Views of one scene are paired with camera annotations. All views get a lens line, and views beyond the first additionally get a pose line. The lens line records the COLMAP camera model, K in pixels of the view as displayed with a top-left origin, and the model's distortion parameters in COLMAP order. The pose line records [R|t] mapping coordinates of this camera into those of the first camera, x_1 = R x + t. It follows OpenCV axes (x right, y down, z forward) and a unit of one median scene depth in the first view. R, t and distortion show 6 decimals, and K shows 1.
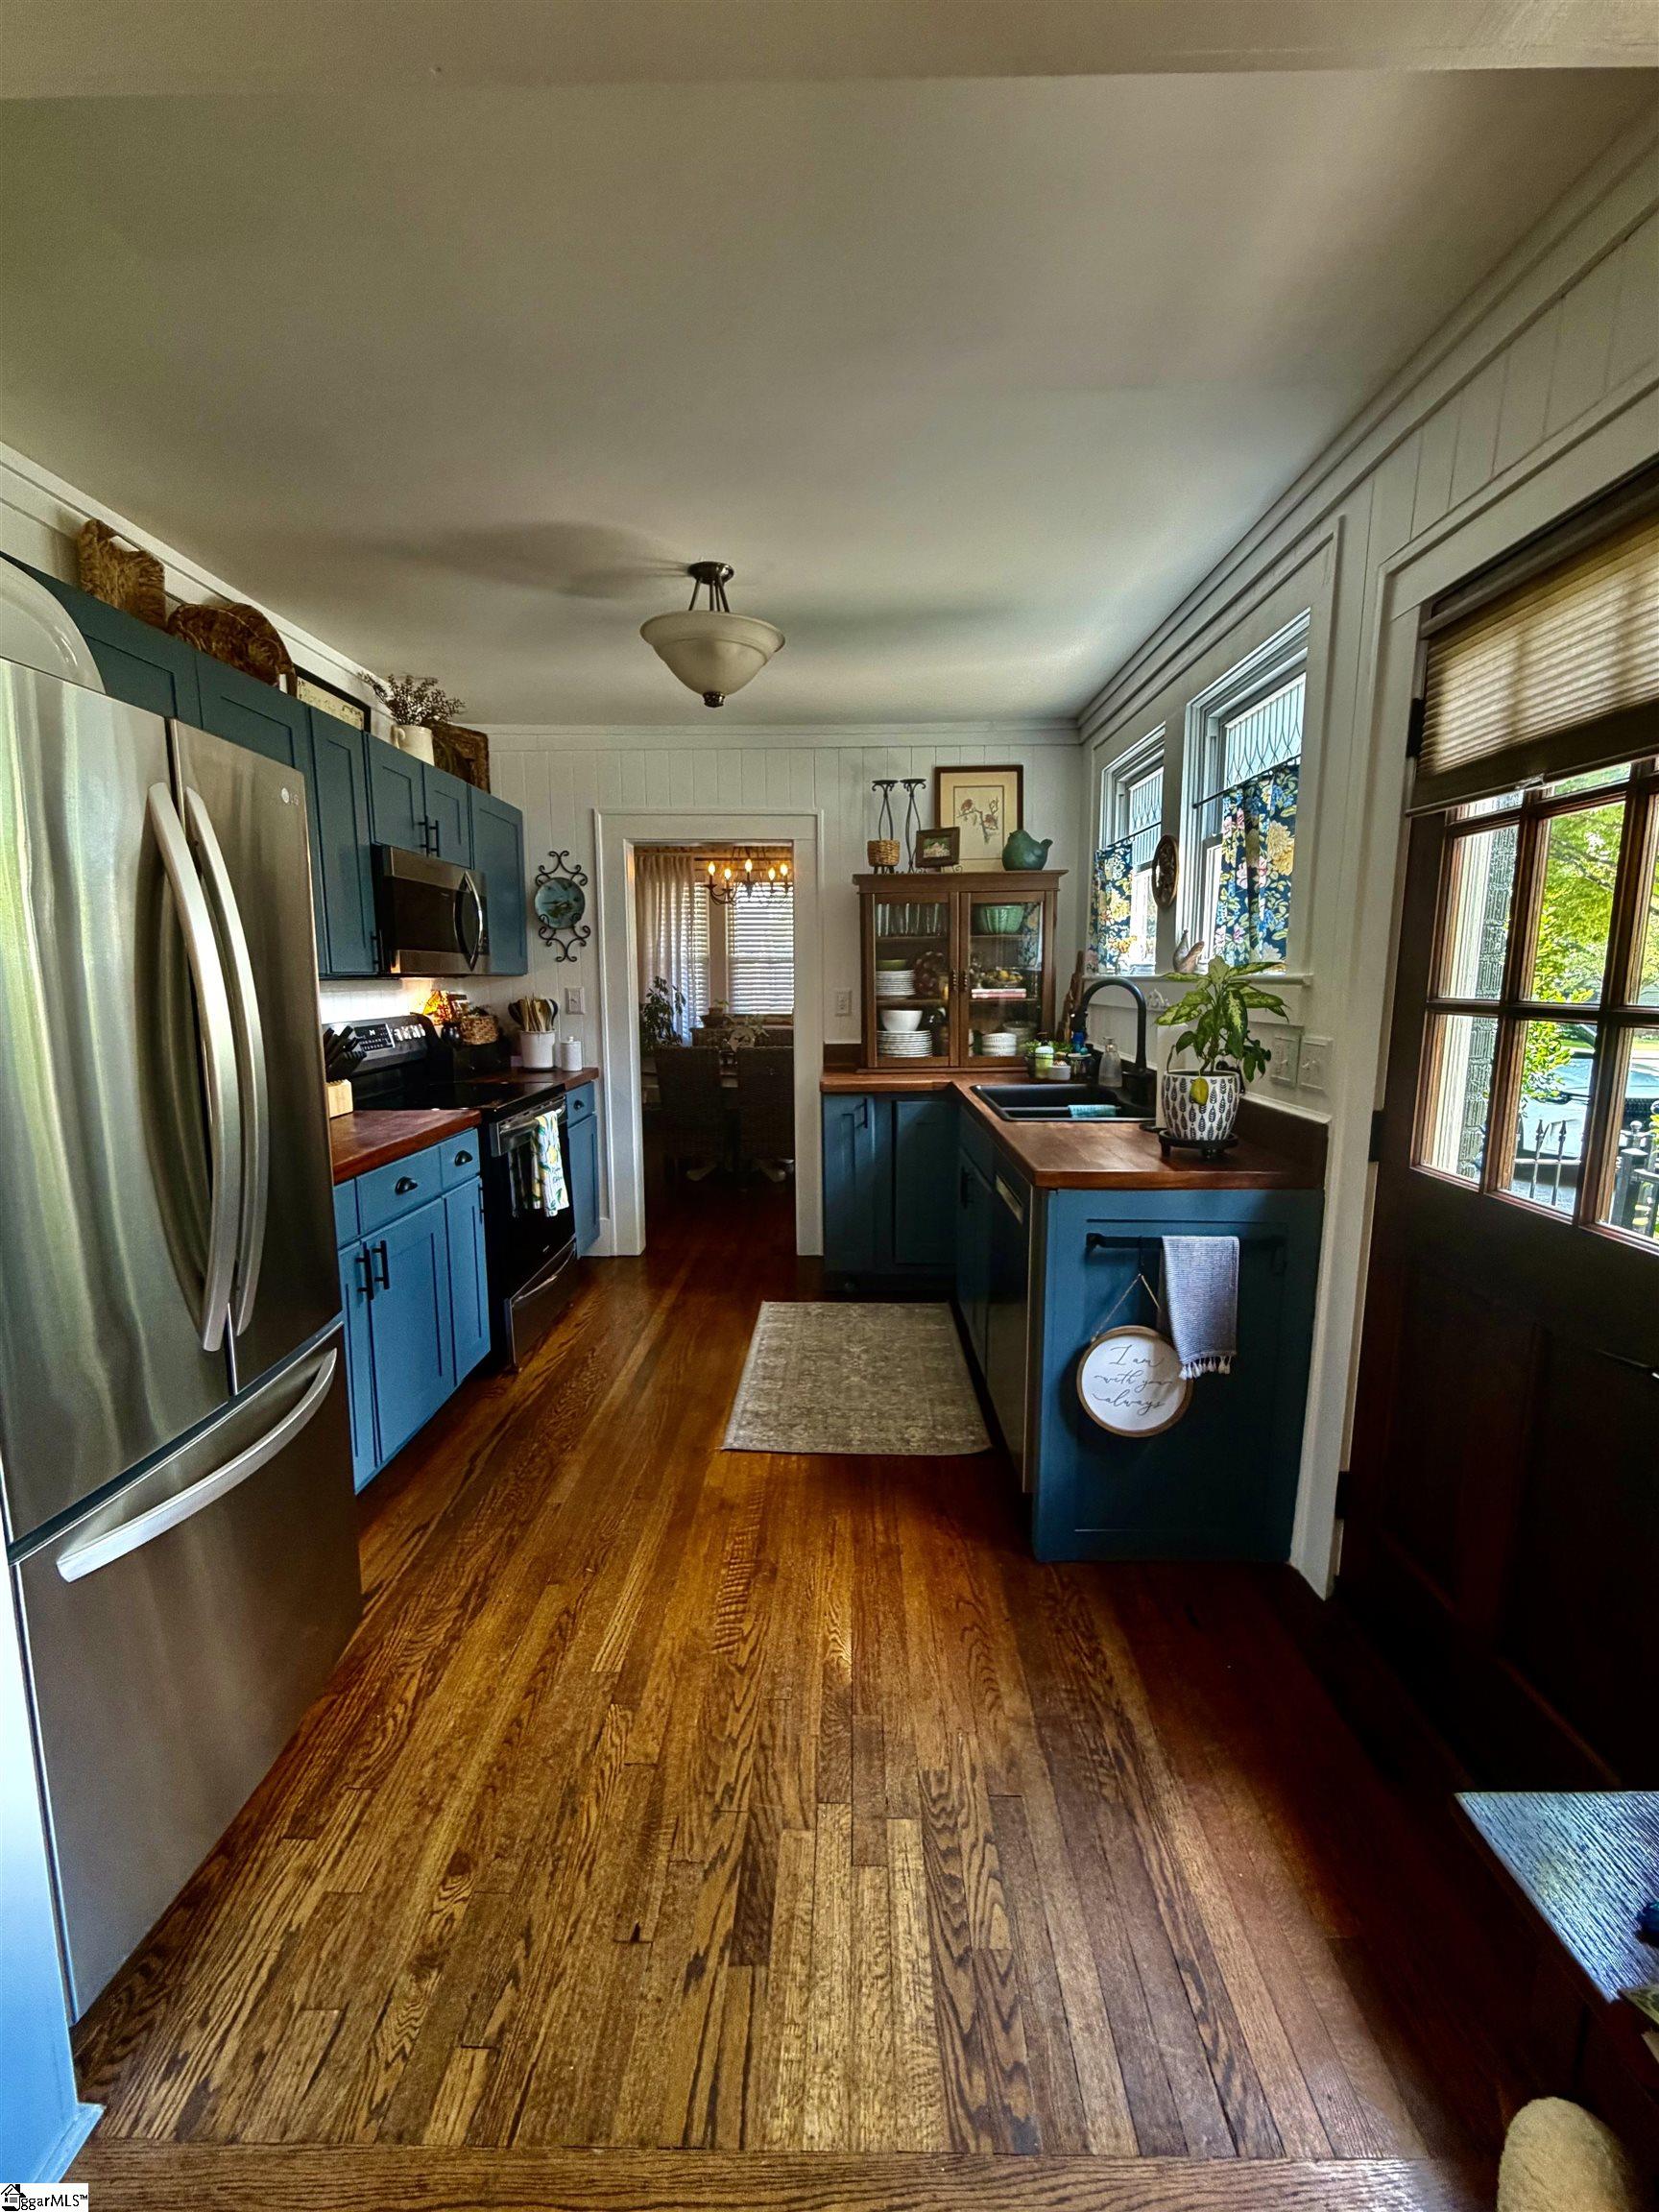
lens RADIAL K [[907.6, 0, 833.4], [0, 907.6, 1110.7], [0, 0, 1]] dist [-0.000656, -0.000347]
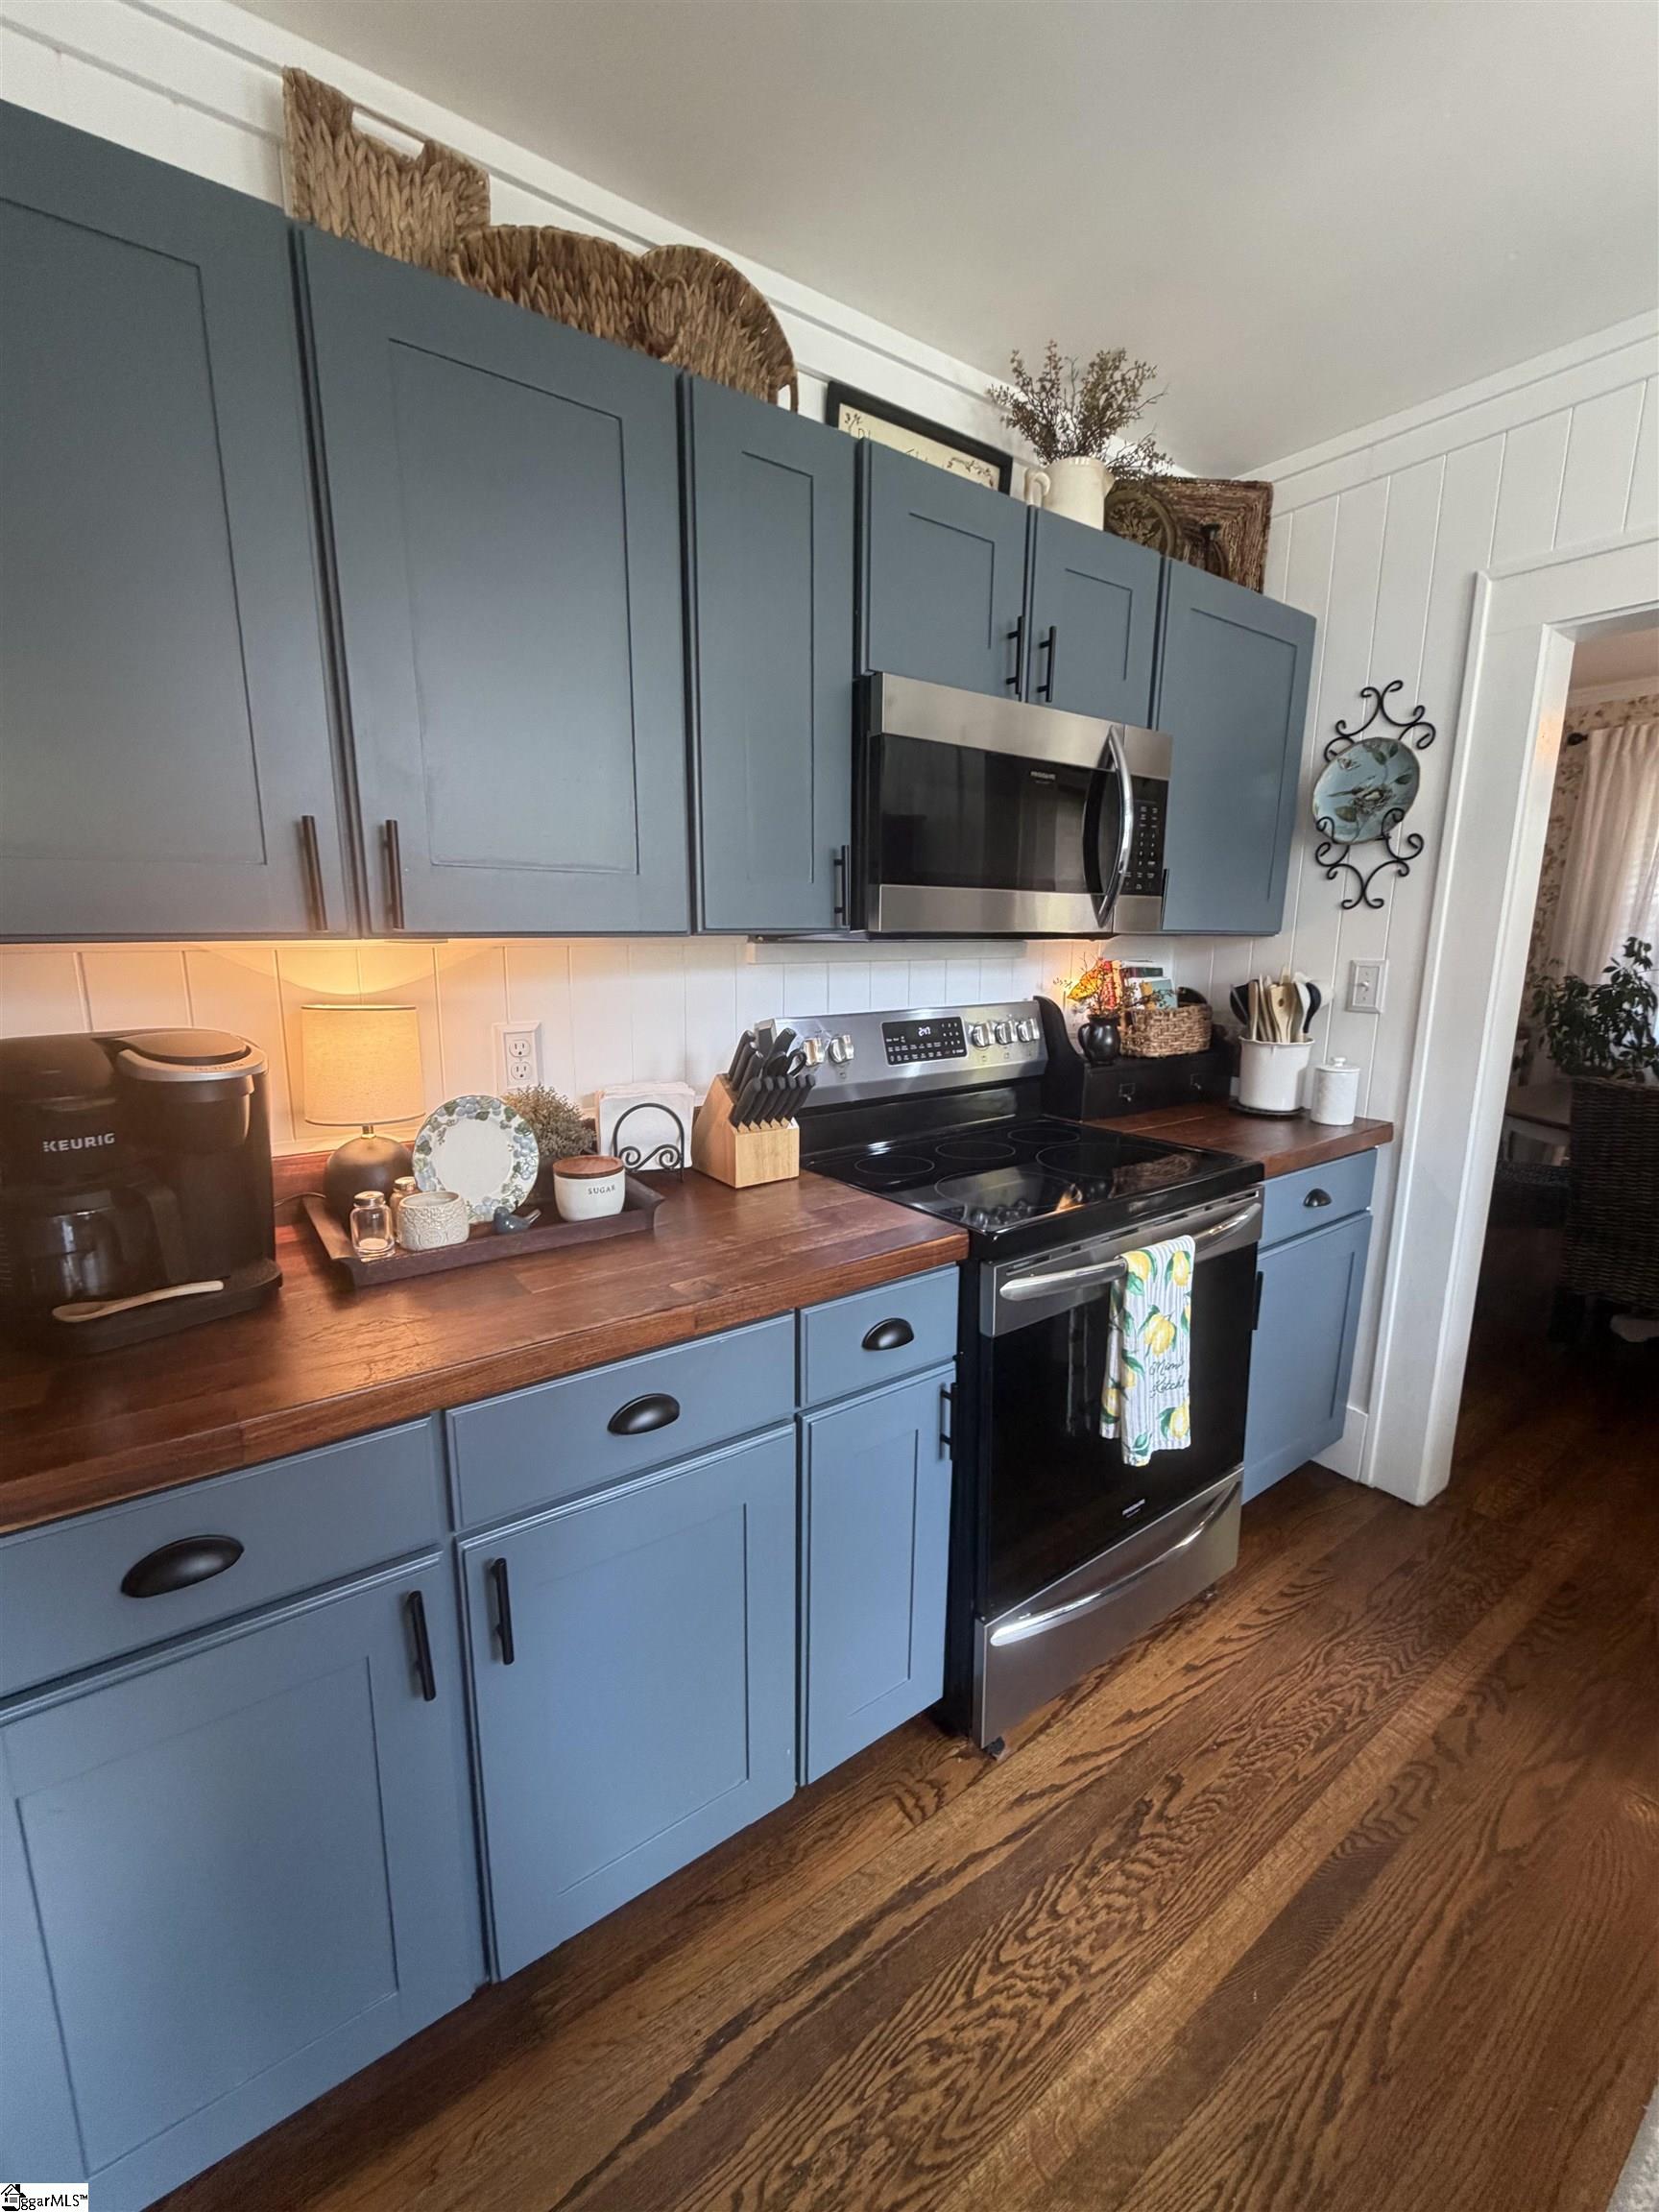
lens RADIAL K [[909.9, 0, 828.9], [0, 909.9, 1110.1], [0, 0, 1]] dist [0.000214, 0.000275]
pose [[0.596494, 0.157973, -0.786918, -0.079737], [-0.122411, 0.986875, 0.105325, -0.105149], [0.793228, 0.033502, 0.608003, 0.686283]]
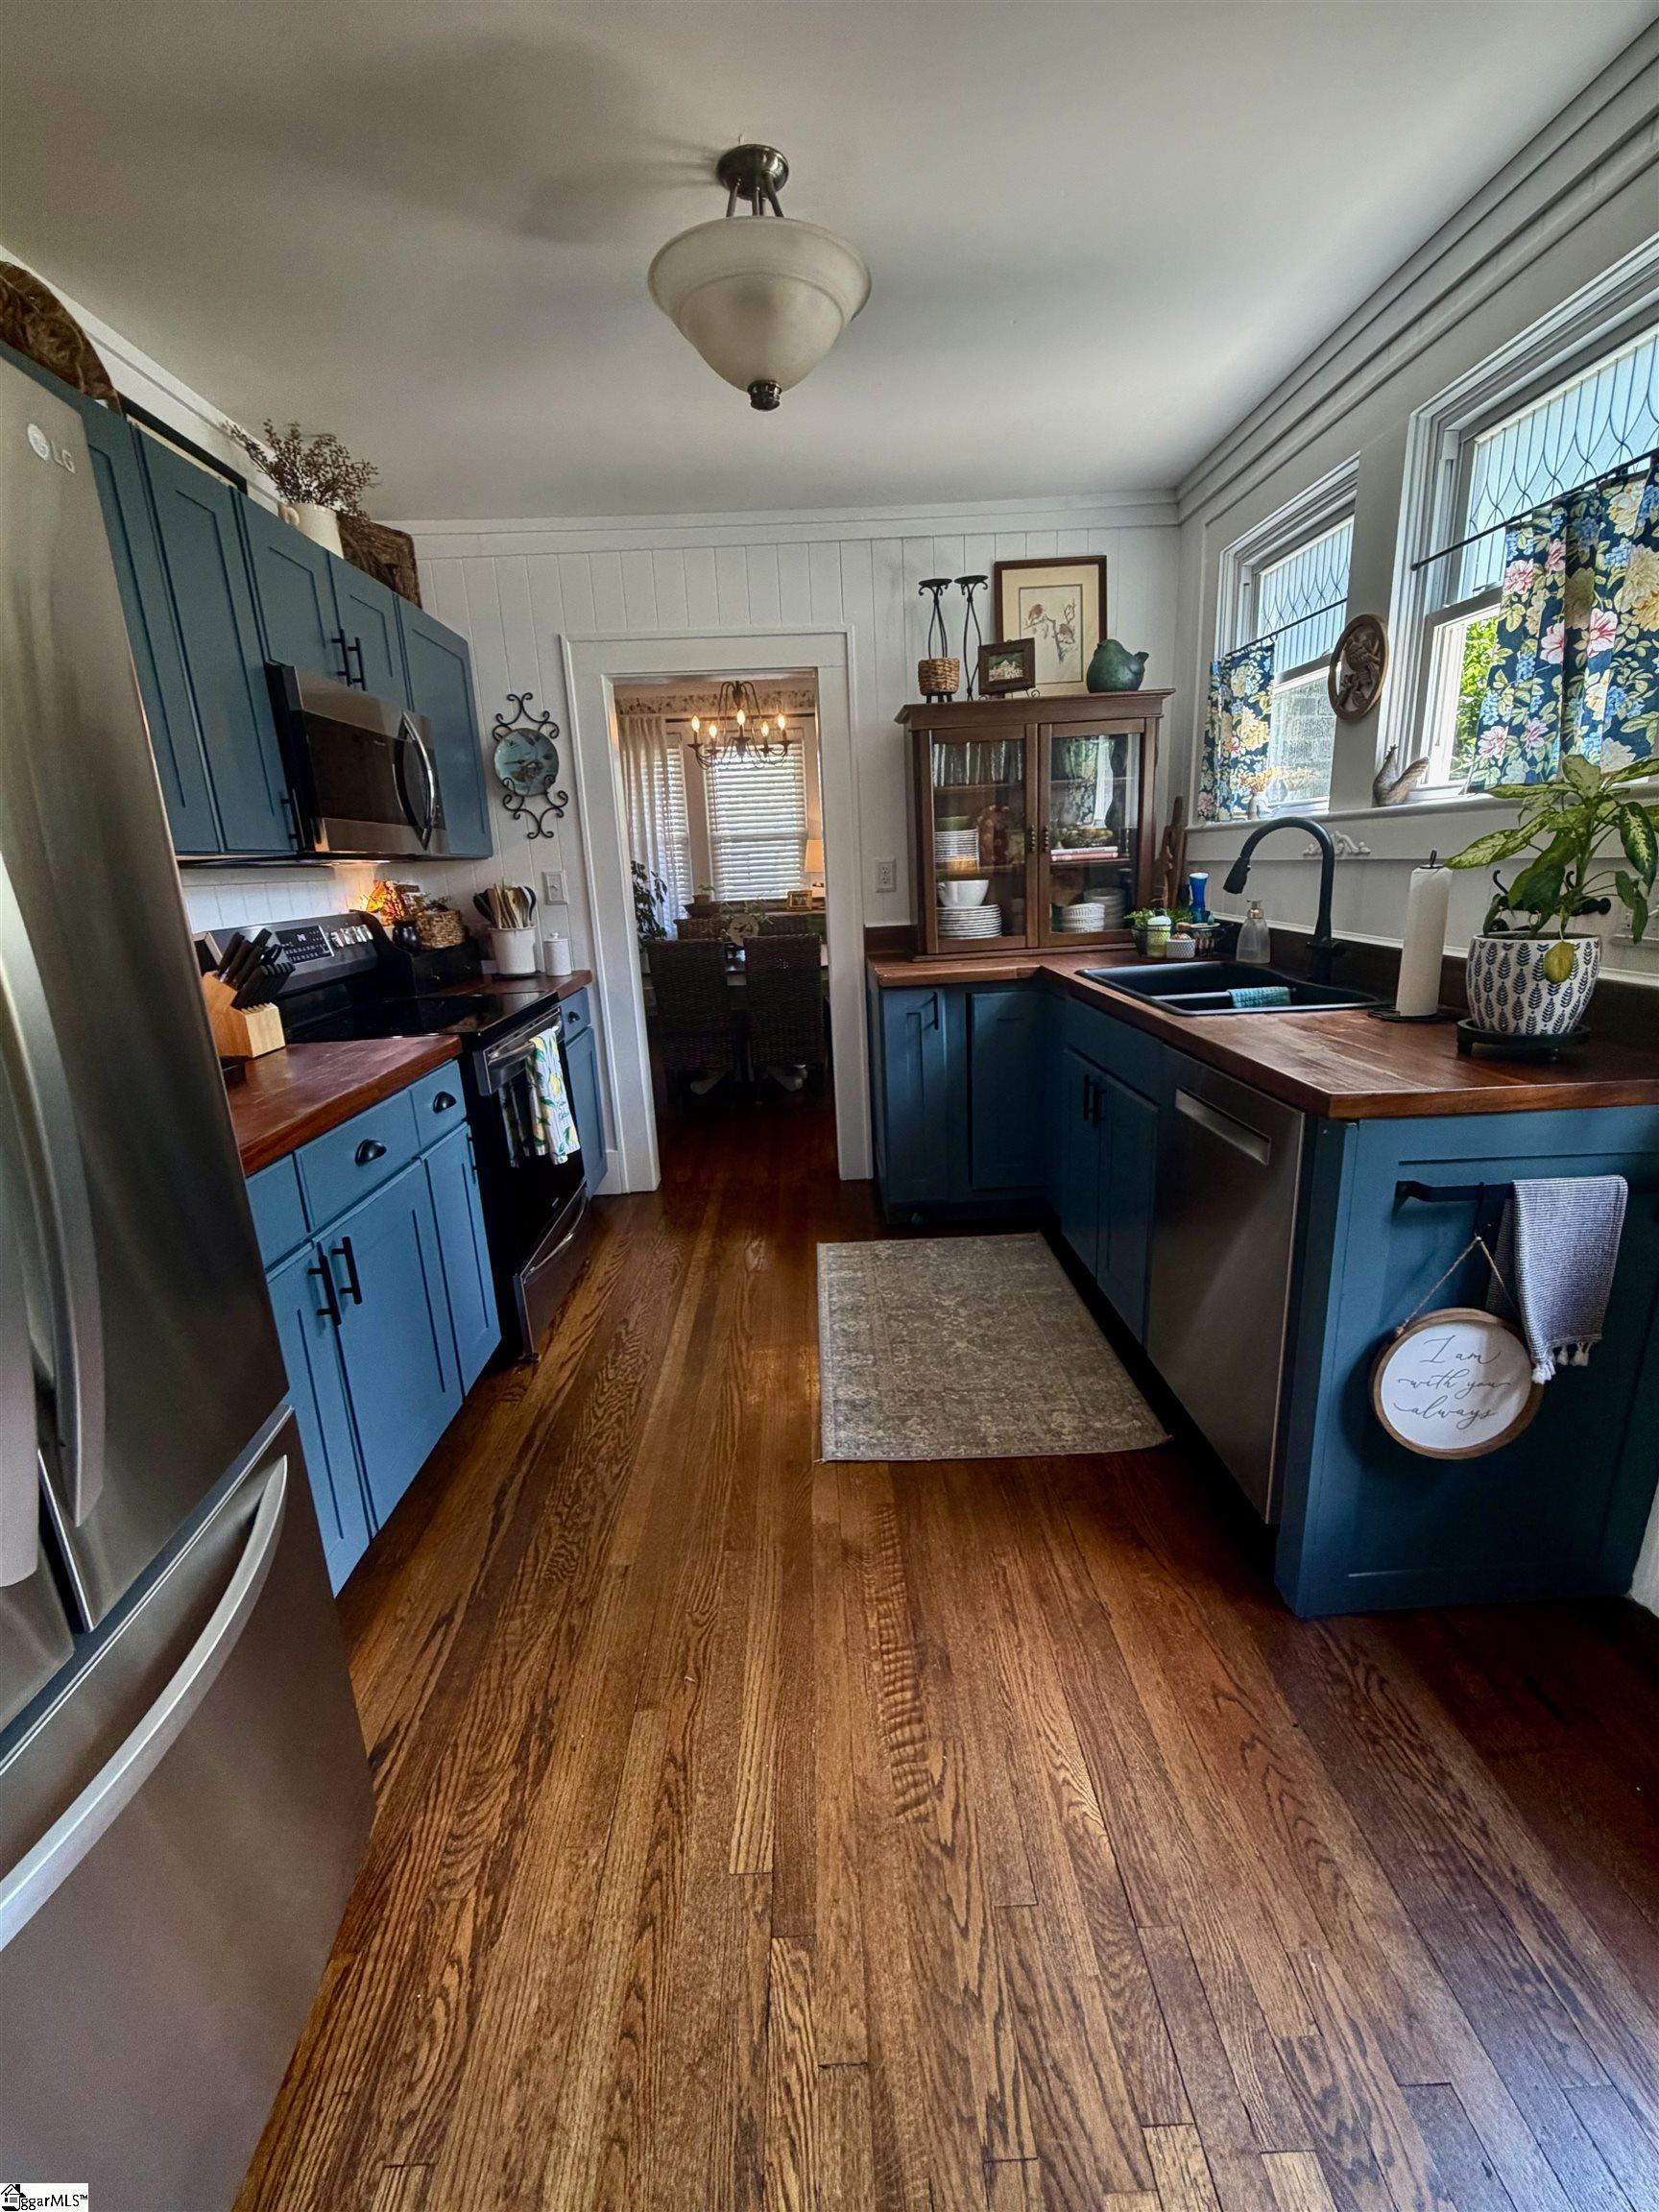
lens RADIAL K [[909.8, 0, 833.3], [0, 909.8, 1108.9], [0, 0, 1]] dist [-0.001203, 0.000118]
pose [[0.997972, -0.053623, 0.034299, -0.115274], [0.049226, 0.991763, 0.118251, -0.014292], [-0.040357, -0.116323, 0.992391, 0.247382]]
